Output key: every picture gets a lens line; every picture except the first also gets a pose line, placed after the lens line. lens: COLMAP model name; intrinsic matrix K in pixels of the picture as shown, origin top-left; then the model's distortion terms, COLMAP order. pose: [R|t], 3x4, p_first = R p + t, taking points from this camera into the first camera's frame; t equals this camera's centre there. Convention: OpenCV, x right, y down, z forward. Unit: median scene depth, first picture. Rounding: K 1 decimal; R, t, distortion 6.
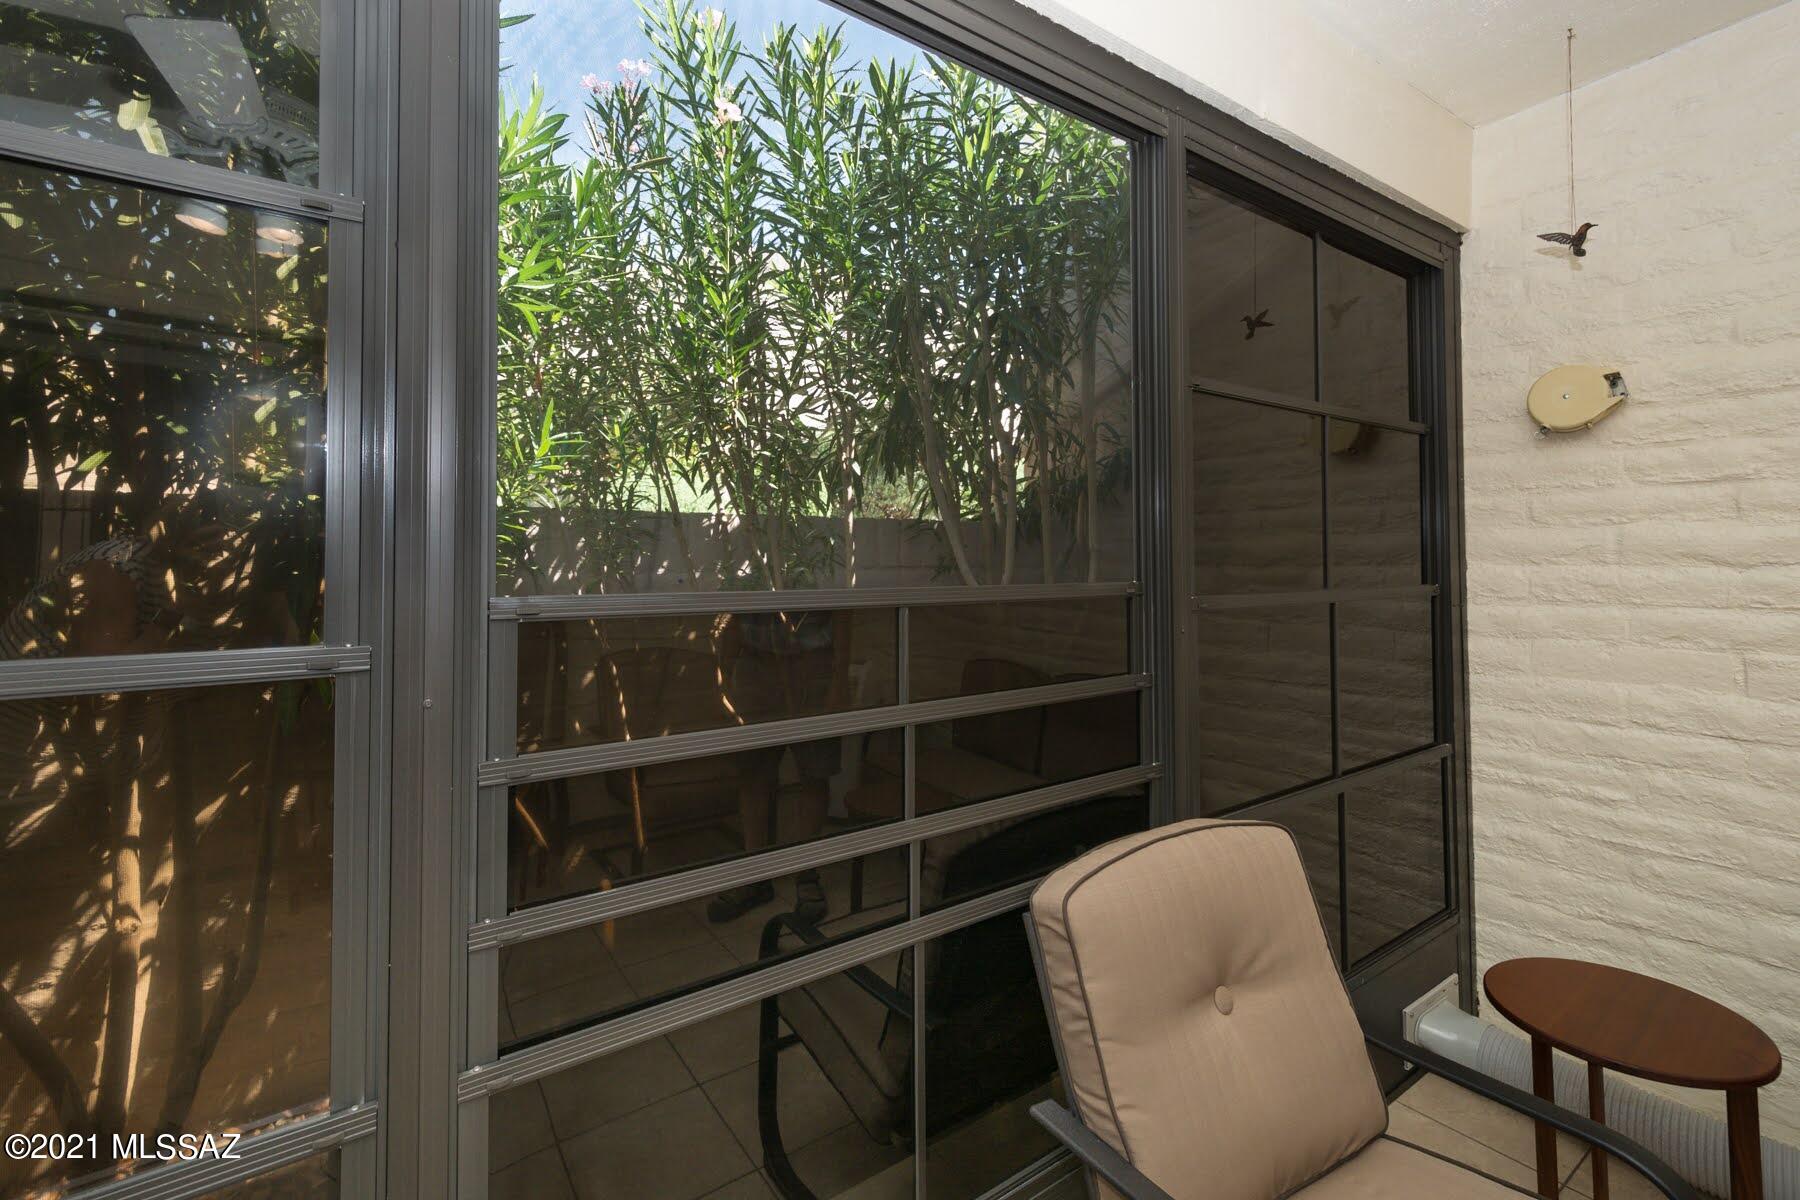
lens RADIAL K [[779.3, 0, 906.8], [0, 779.3, 551.5], [0, 0, 1]] dist [-0.001763, -0.000227]
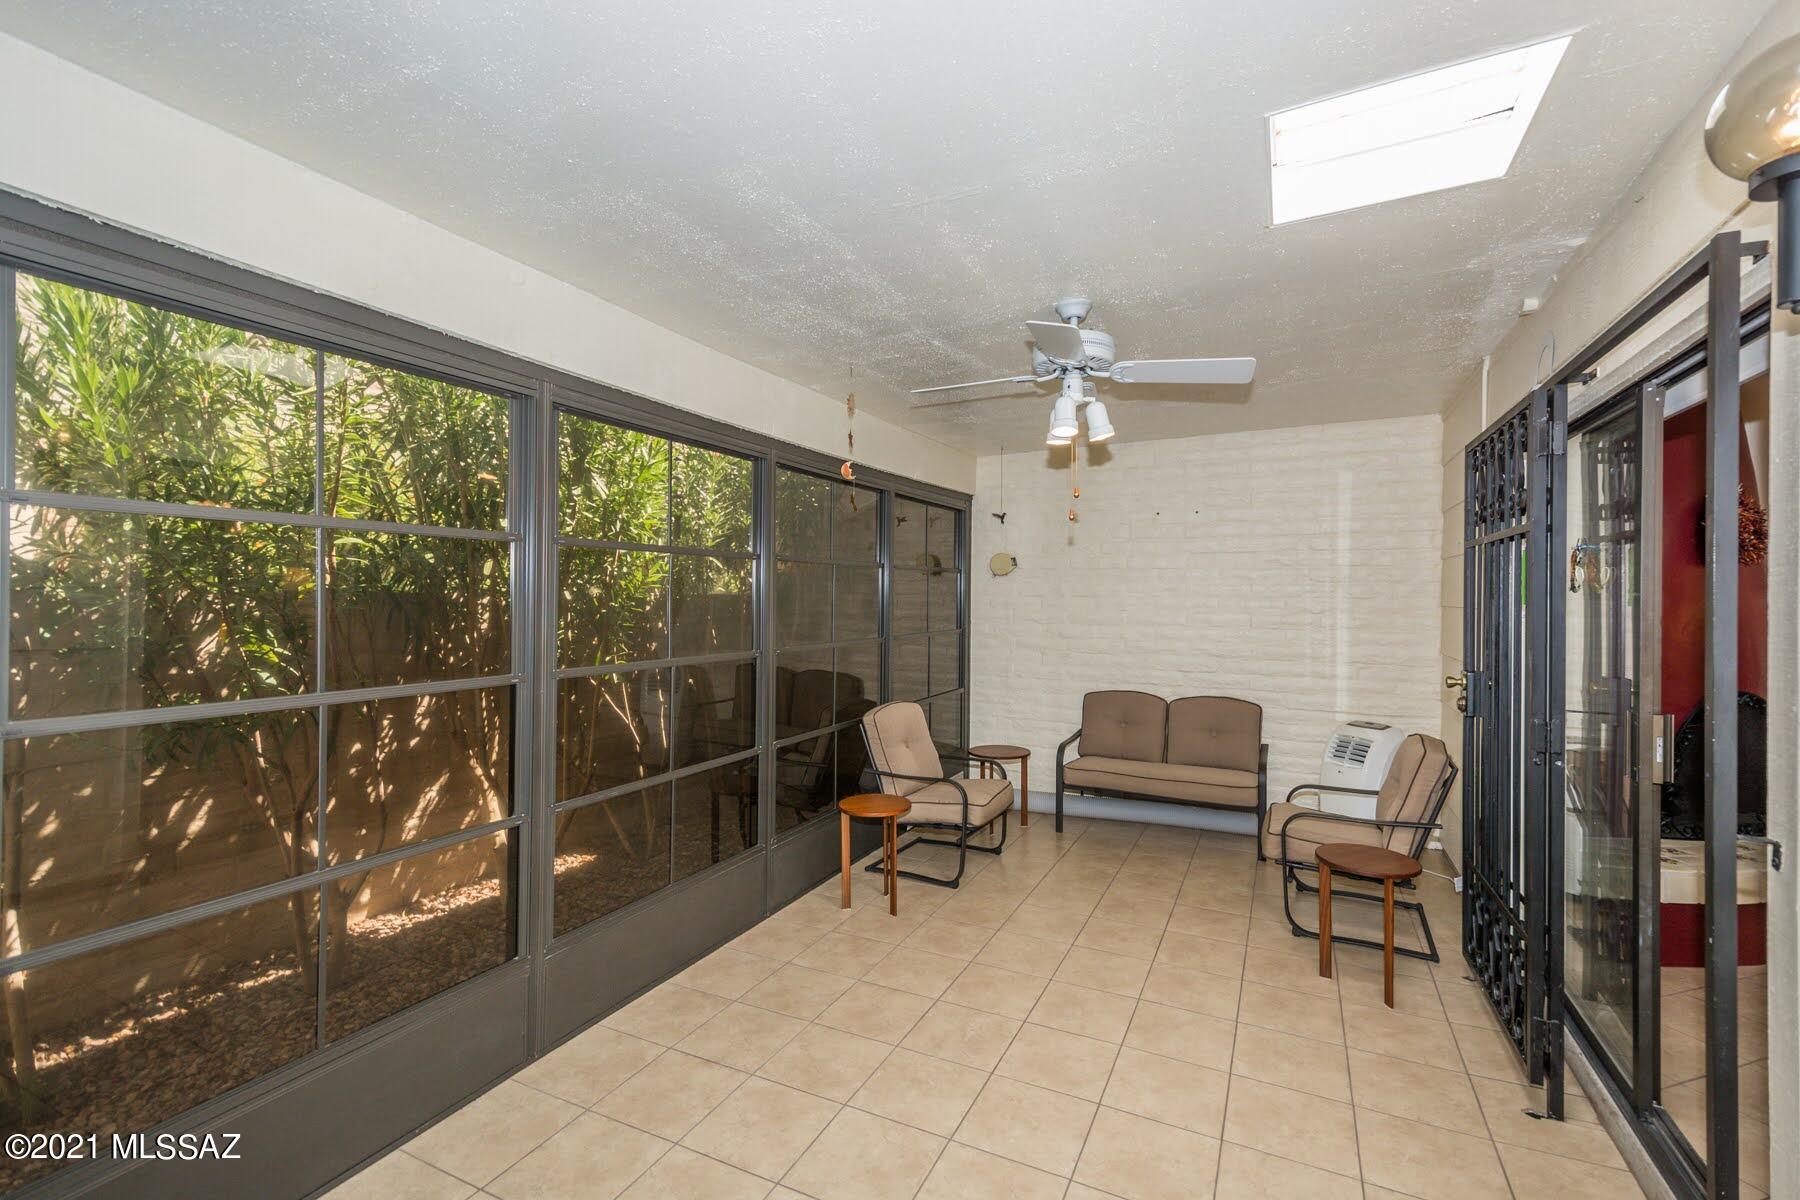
lens RADIAL K [[789.6, 0, 913.0], [0, 789.6, 590.1], [0, 0, 1]] dist [0.018615, -0.006499]
pose [[0.876046, 0.022485, 0.481703, -0.786745], [-0.029626, 0.999535, 0.007222, -0.112891], [-0.481316, -0.020597, 0.876305, -1.320345]]
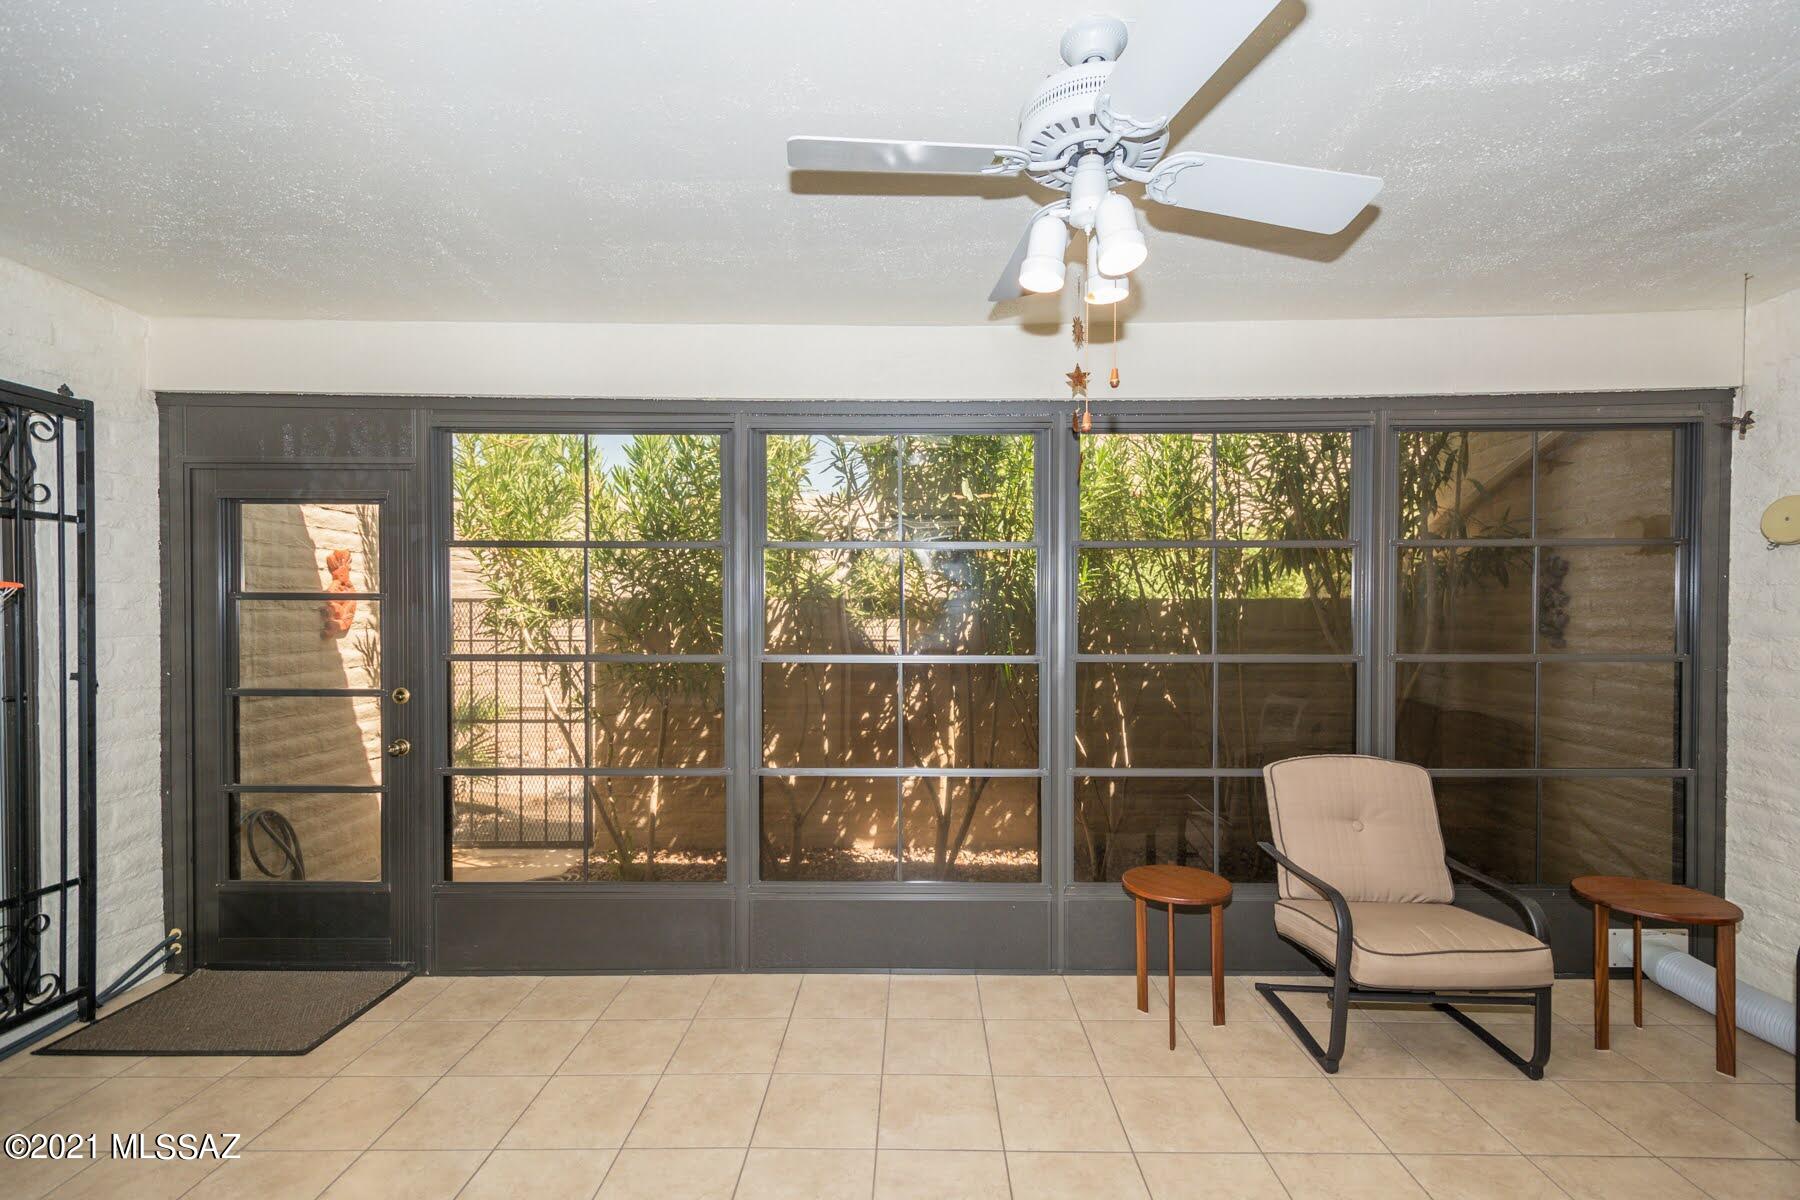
lens RADIAL K [[789.6, 0, 913.0], [0, 789.6, 590.1], [0, 0, 1]] dist [0.018615, -0.006499]
pose [[0.802467, -0.008264, -0.596639, 0.440038], [0.006317, 0.999966, -0.005355, -0.074592], [0.596663, 0.000528, 0.802492, -0.994847]]
